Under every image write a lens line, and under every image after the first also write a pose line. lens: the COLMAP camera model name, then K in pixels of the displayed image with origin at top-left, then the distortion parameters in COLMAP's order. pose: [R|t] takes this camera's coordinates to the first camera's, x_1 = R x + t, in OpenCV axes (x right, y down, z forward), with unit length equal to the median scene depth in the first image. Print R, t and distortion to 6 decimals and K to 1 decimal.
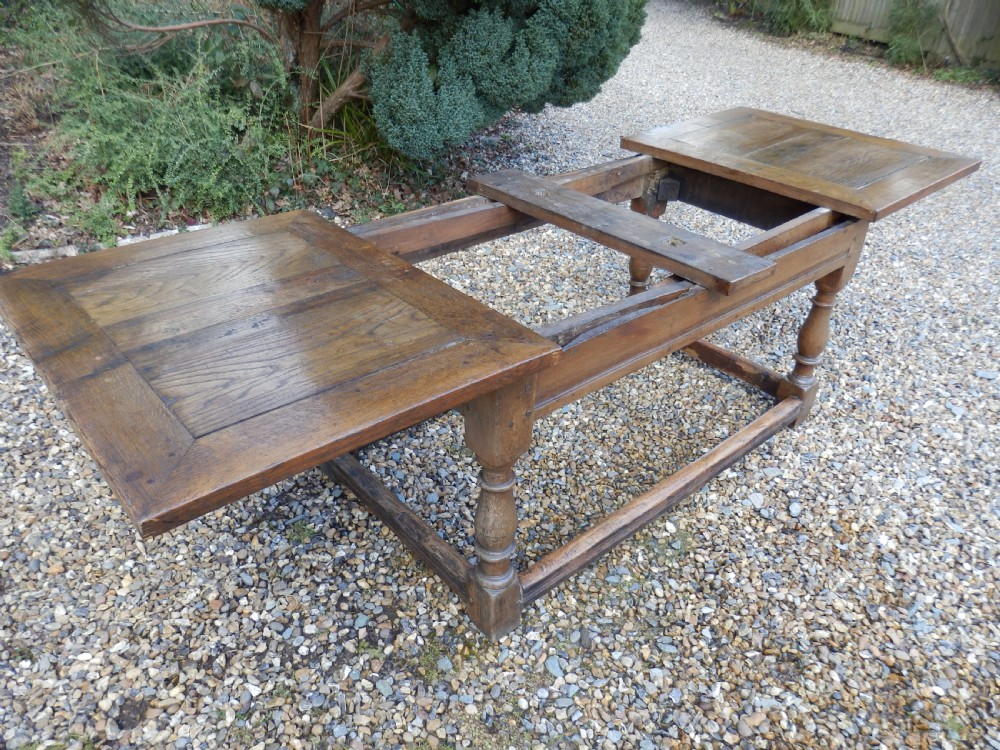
lens RADIAL K [[731.2, 0, 507.0], [0, 731.2, 386.6], [0, 0, 1]] dist [-0.001363, -0.001441]
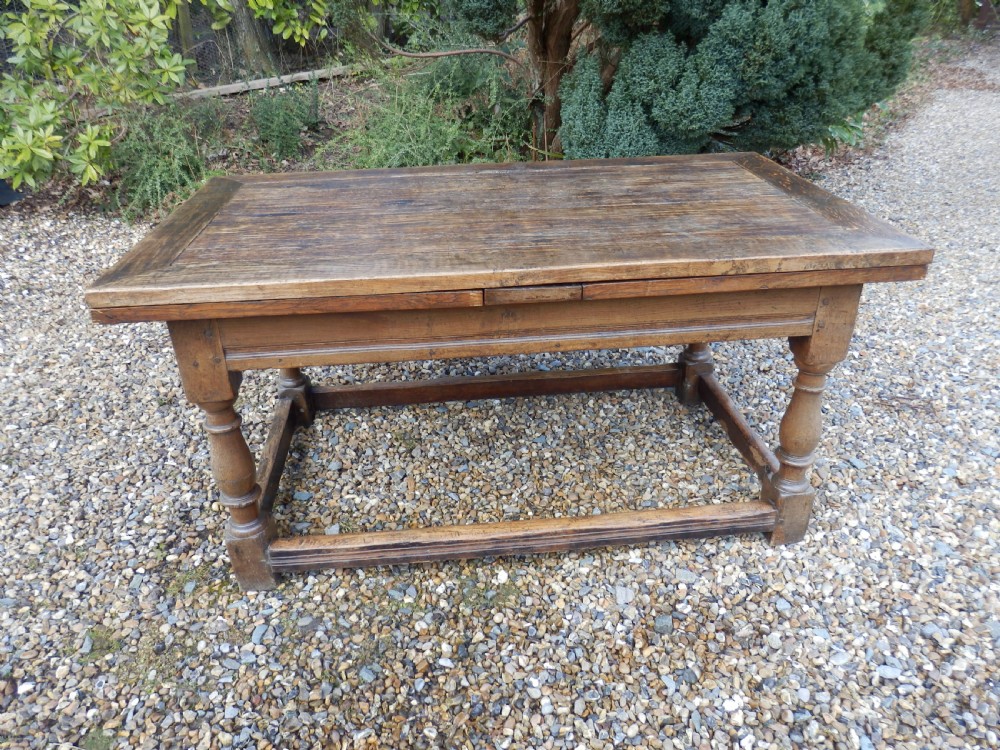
lens RADIAL K [[731.2, 0, 507.0], [0, 731.2, 386.6], [0, 0, 1]] dist [-0.001363, -0.001441]
pose [[0.817347, 0.244777, -0.521562, 0.539040], [-0.281790, 0.959437, 0.008682, -0.030956], [0.502531, 0.139875, 0.853169, 0.187986]]
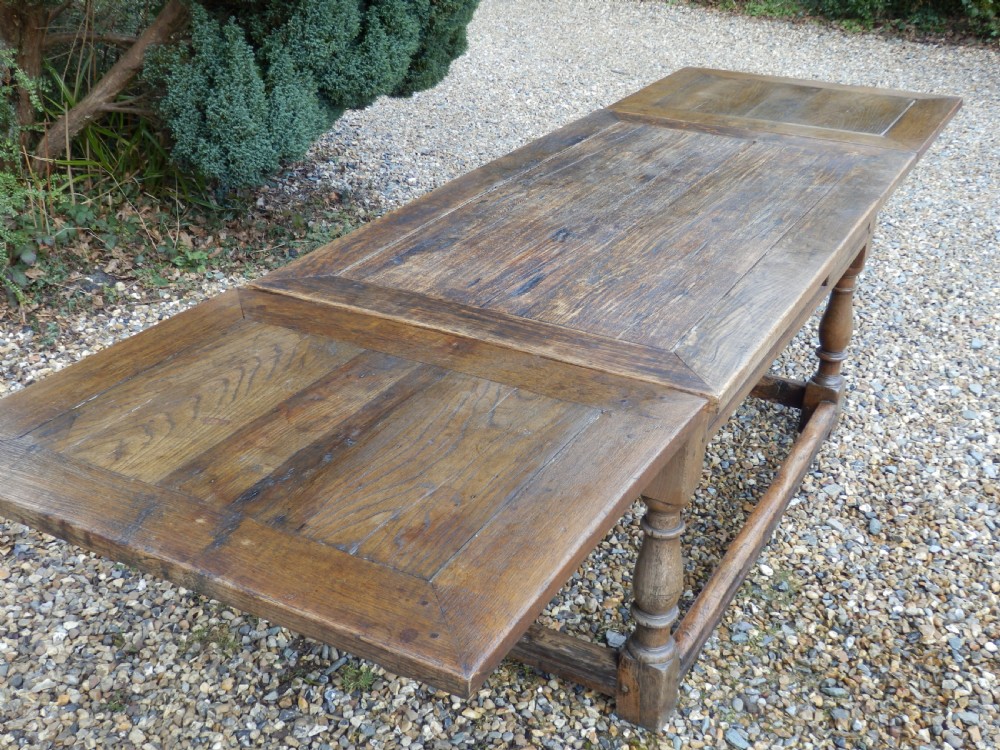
lens RADIAL K [[1117.7, 0, 498.3], [0, 1117.7, 403.7], [0, 0, 1]] dist [0.014435, -0.003898]
pose [[0.940540, -0.174027, 0.291717, -0.352335], [0.197533, 0.978867, -0.052922, 0.009696], [-0.276342, 0.107399, 0.955039, -0.146606]]
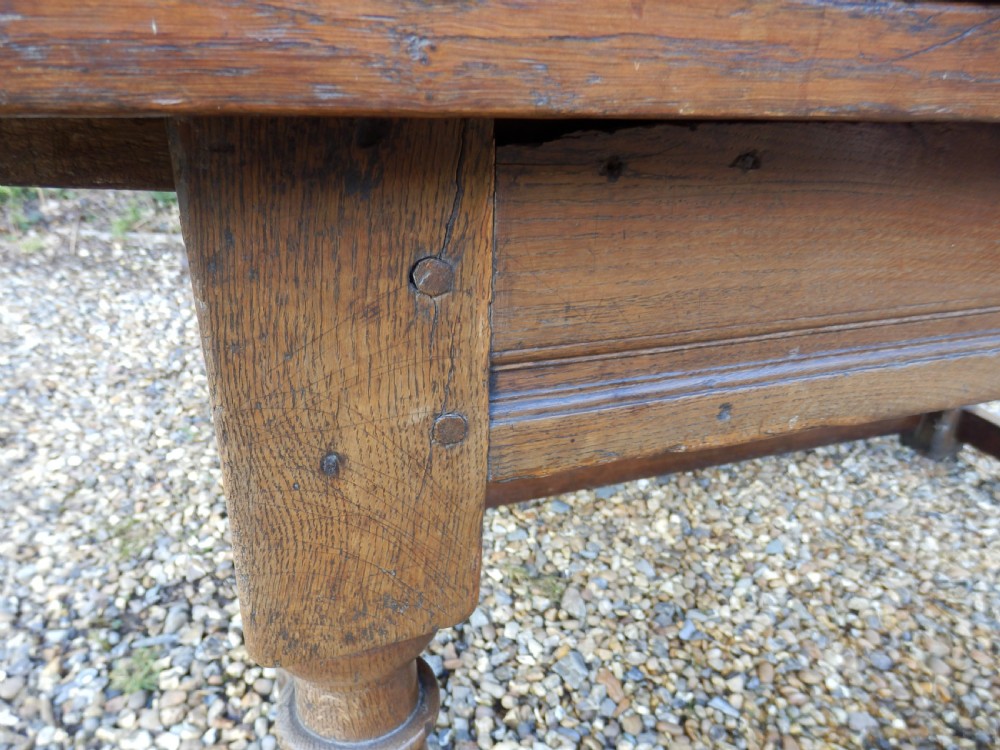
lens RADIAL K [[734.3, 0, 504.4], [0, 734.3, 391.6], [0, 0, 1]] dist [0.007735, -0.002557]
pose [[0.933113, 0.145304, -0.328917, 0.061009], [-0.195531, 0.972698, -0.125005, 0.027643], [0.301773, 0.180957, 0.936049, 0.480884]]
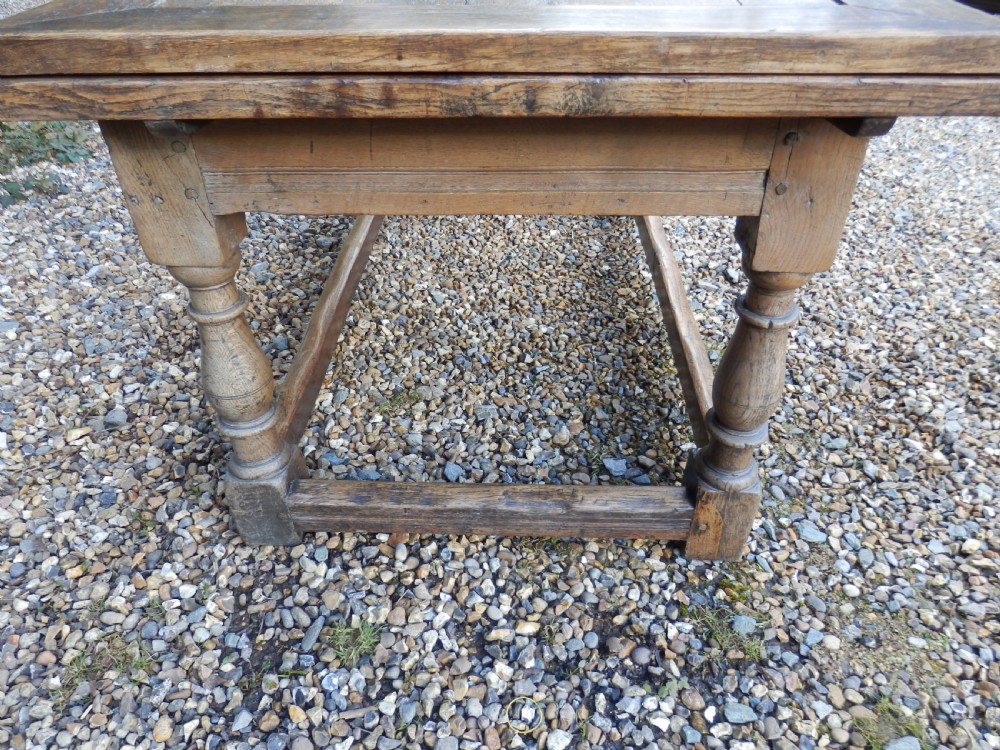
lens RADIAL K [[734.3, 0, 504.4], [0, 734.3, 391.6], [0, 0, 1]] dist [0.007735, -0.002557]
pose [[0.683939, -0.470331, 0.557688, -0.342237], [0.418302, 0.879119, 0.228414, -0.029619], [-0.597705, 0.077061, 0.798004, 0.401648]]
